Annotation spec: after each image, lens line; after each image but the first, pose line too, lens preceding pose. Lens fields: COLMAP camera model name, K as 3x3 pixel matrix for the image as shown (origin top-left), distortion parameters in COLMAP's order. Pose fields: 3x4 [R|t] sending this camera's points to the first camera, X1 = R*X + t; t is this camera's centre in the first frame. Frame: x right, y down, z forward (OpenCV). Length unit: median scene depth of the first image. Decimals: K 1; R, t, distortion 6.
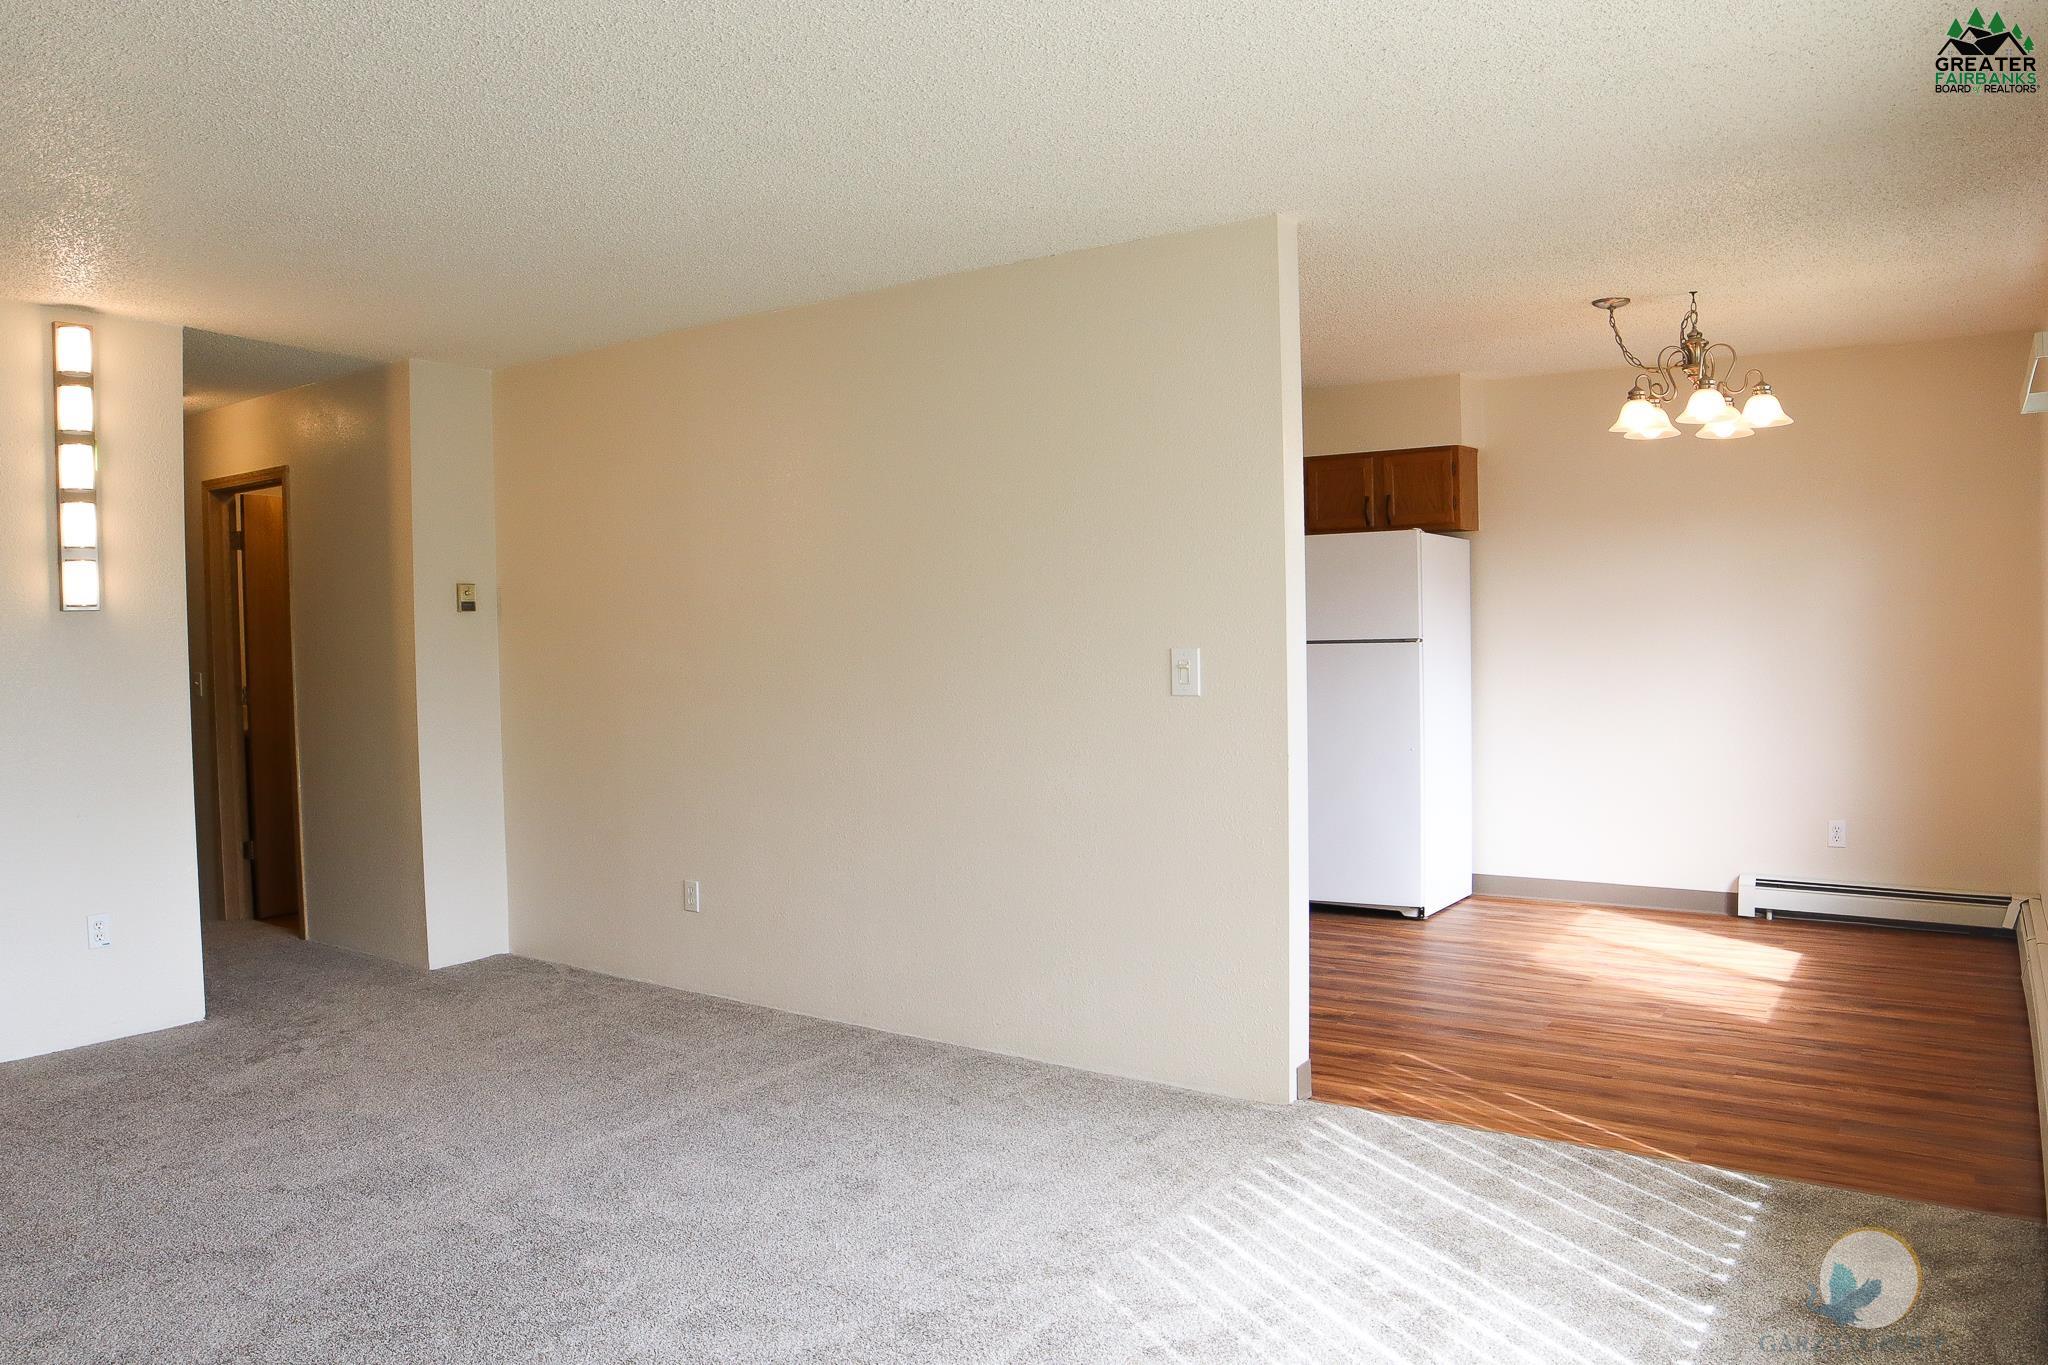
lens RADIAL K [[1427.9, 0, 1017.2], [0, 1427.9, 682.8], [0, 0, 1]] dist [-0.122433, 0.051378]
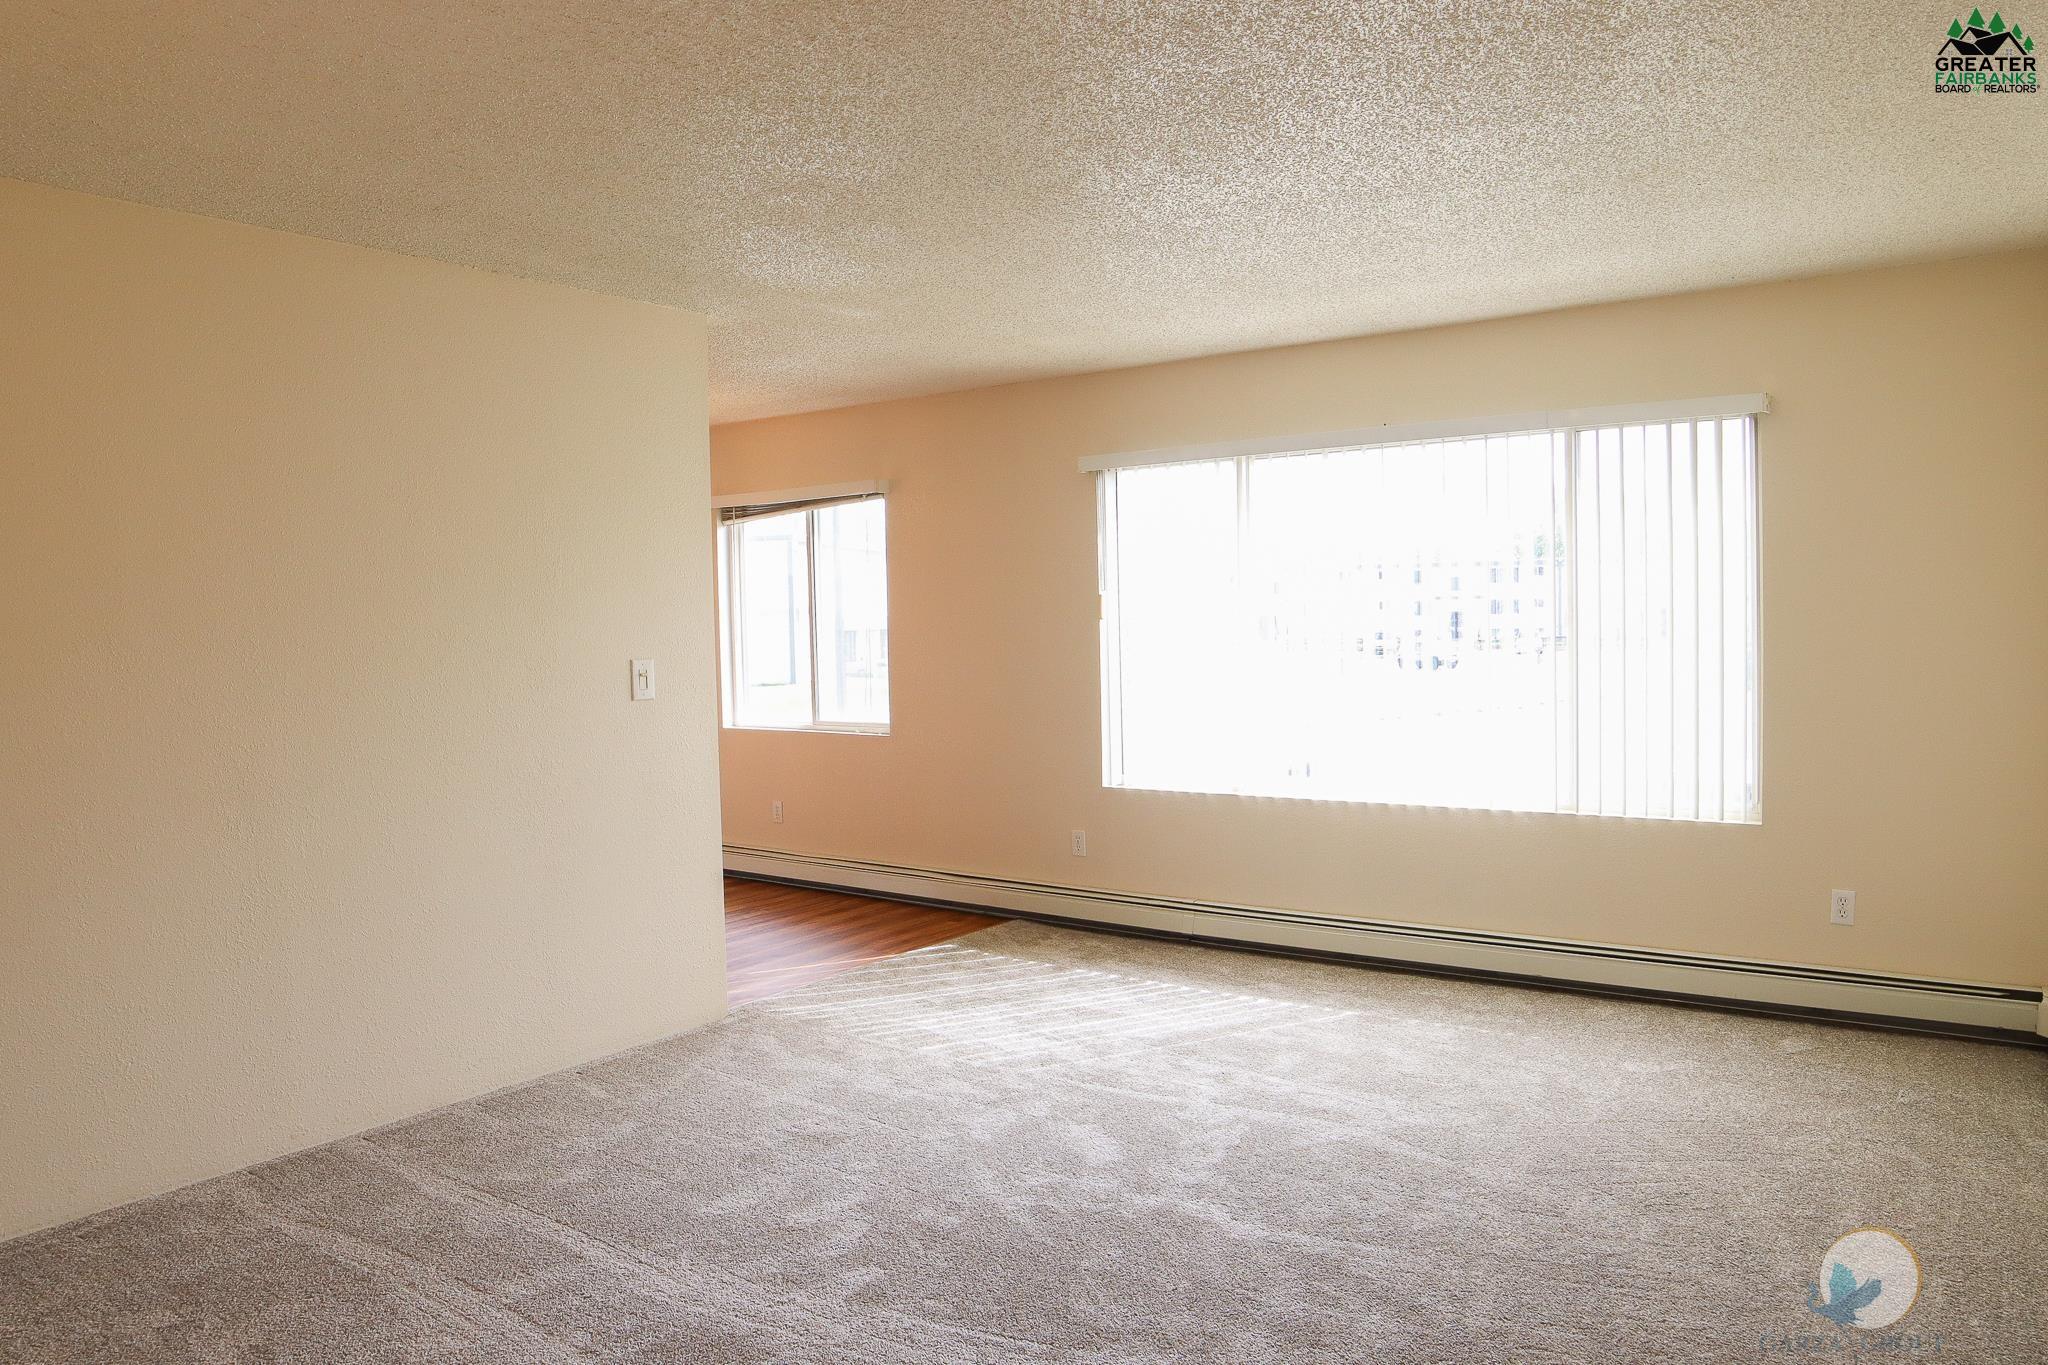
lens RADIAL K [[1427.9, 0, 1020.3], [0, 1427.9, 680.2], [0, 0, 1]] dist [-0.122433, 0.051378]
pose [[-0.009881, -0.018668, 0.999777, -1.230794], [0.060083, 0.998008, 0.019229, -0.011951], [-0.998144, 0.060259, -0.008740, 0.838195]]
